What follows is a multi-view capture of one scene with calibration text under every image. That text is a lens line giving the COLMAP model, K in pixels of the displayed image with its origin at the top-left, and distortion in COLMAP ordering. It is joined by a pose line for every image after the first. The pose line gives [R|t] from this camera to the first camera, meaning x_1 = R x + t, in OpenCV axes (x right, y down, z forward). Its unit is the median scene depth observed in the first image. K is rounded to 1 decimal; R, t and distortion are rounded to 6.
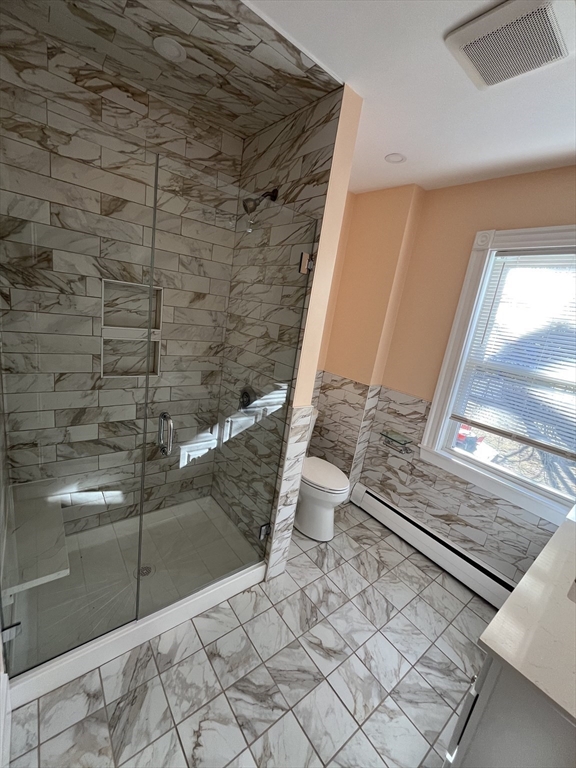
lens RADIAL K [[311.5, 0, 286.0], [0, 311.5, 383.4], [0, 0, 1]] dist [-0.002541, -0.000584]
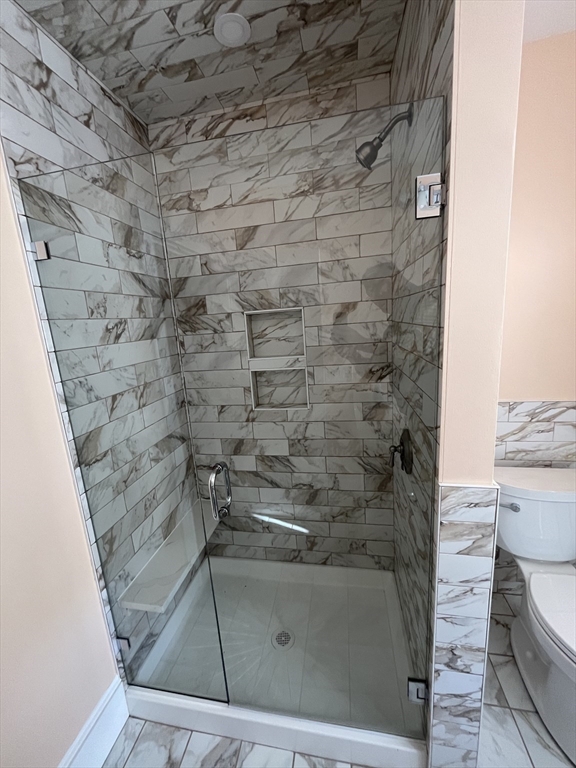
lens RADIAL K [[311.5, 0, 286.4], [0, 311.5, 382.4], [0, 0, 1]] dist [-0.002541, -0.000584]
pose [[0.639124, -0.035451, -0.768286, 0.263127], [-0.016670, 0.998064, -0.059921, -0.053144], [0.768923, 0.051104, 0.637295, 0.484254]]
